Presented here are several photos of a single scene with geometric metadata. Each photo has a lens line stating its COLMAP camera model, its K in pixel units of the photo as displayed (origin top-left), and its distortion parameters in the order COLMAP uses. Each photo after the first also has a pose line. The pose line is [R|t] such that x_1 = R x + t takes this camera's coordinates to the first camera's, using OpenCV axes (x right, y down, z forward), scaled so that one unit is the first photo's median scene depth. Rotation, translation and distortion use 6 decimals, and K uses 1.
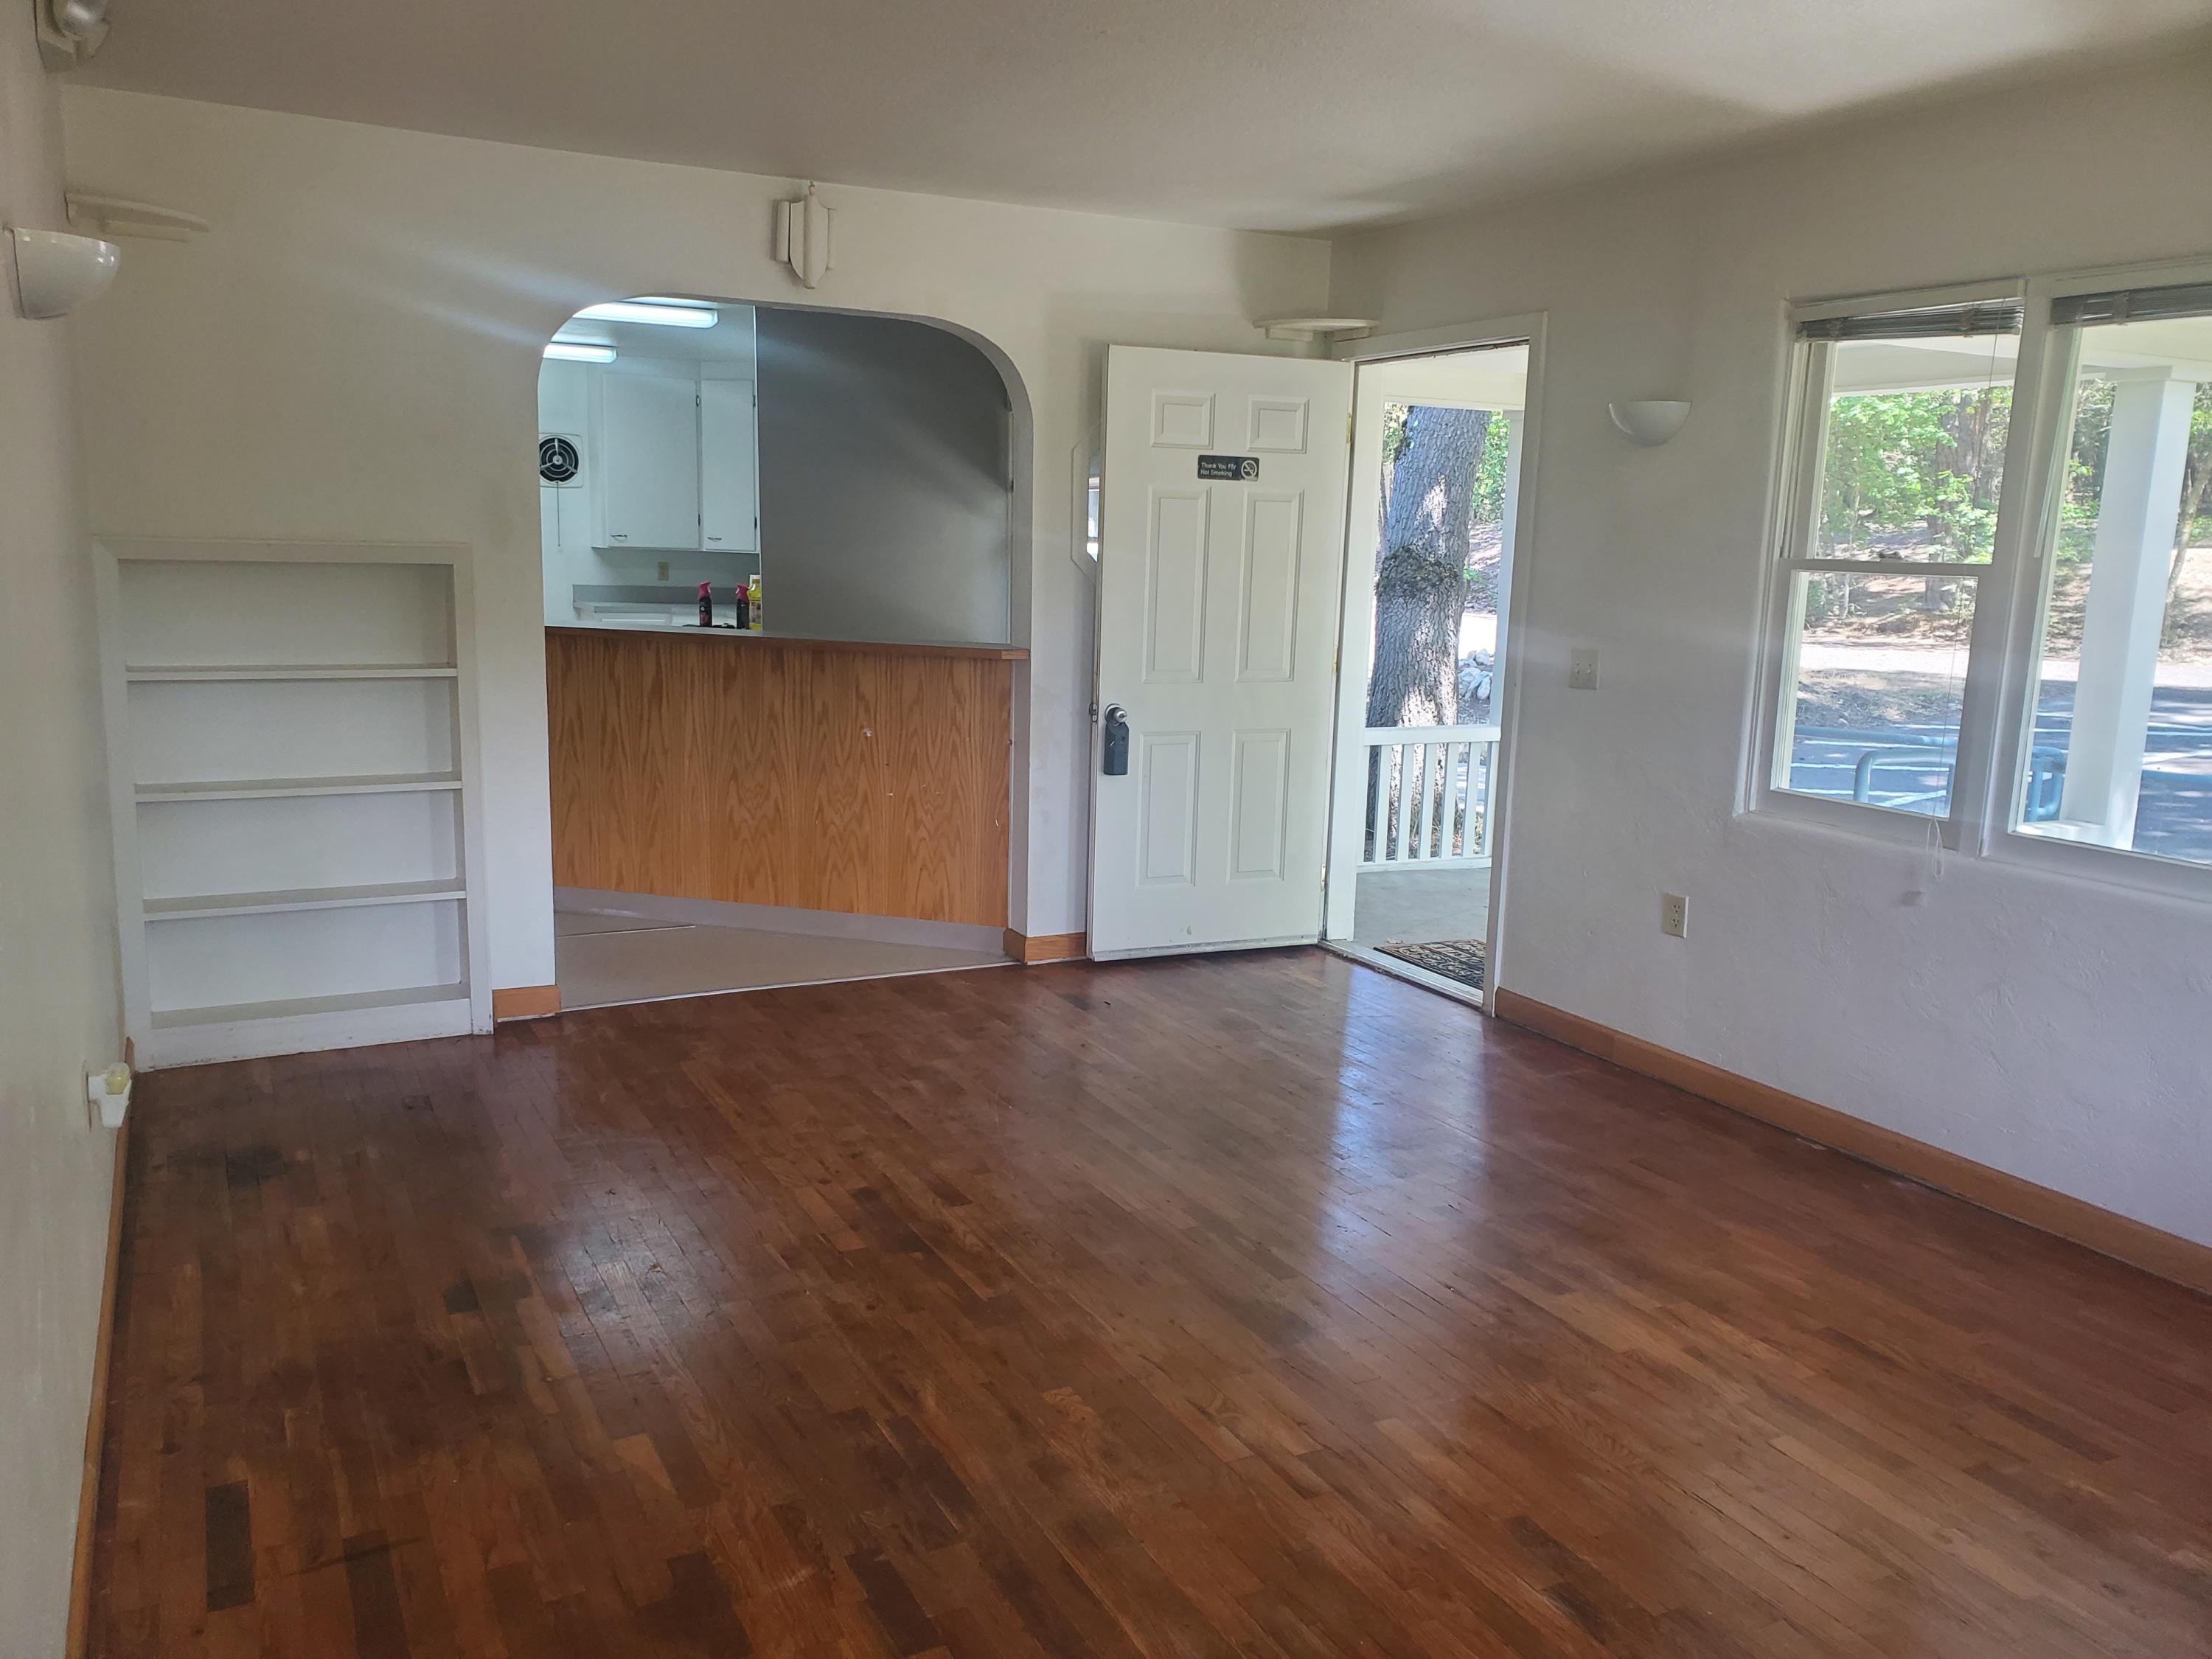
lens RADIAL K [[1723.6, 0, 1106.0], [0, 1723.6, 829.5], [0, 0, 1]] dist [0.003887, -0.000235]
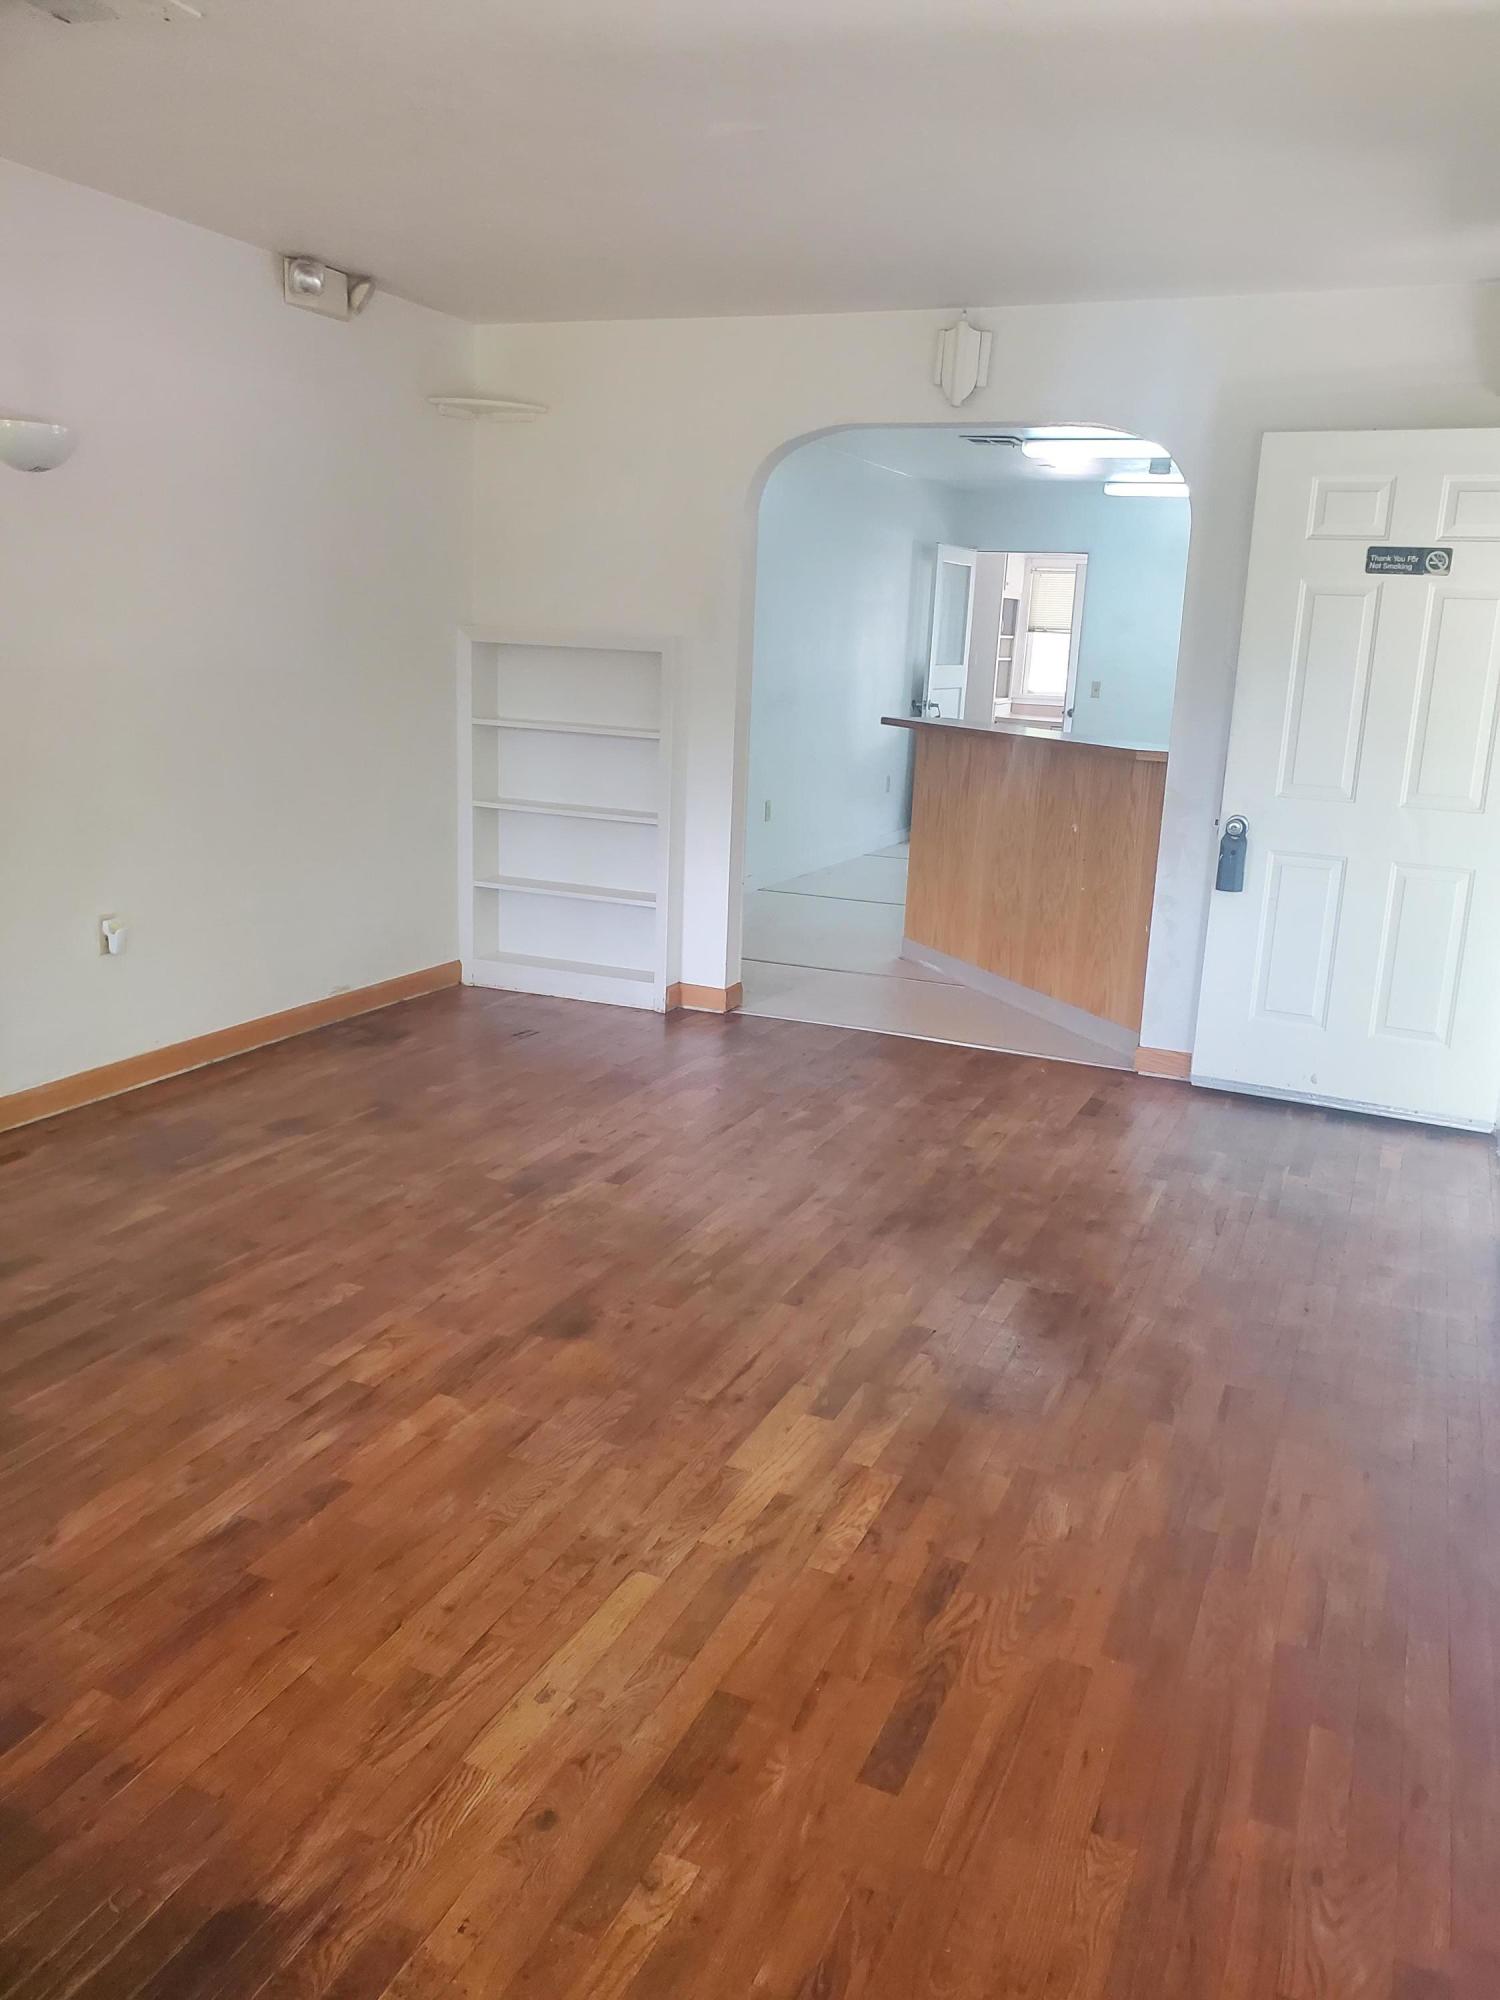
lens RADIAL K [[1558.4, 0, 750.0], [0, 1558.4, 1000.0], [0, 0, 1]] dist [0.003887, -0.000235]
pose [[0.631606, 0.178802, -0.754390, 0.627503], [-0.162466, 0.981963, 0.096717, -0.017763], [0.758076, 0.061476, 0.649262, 0.316984]]
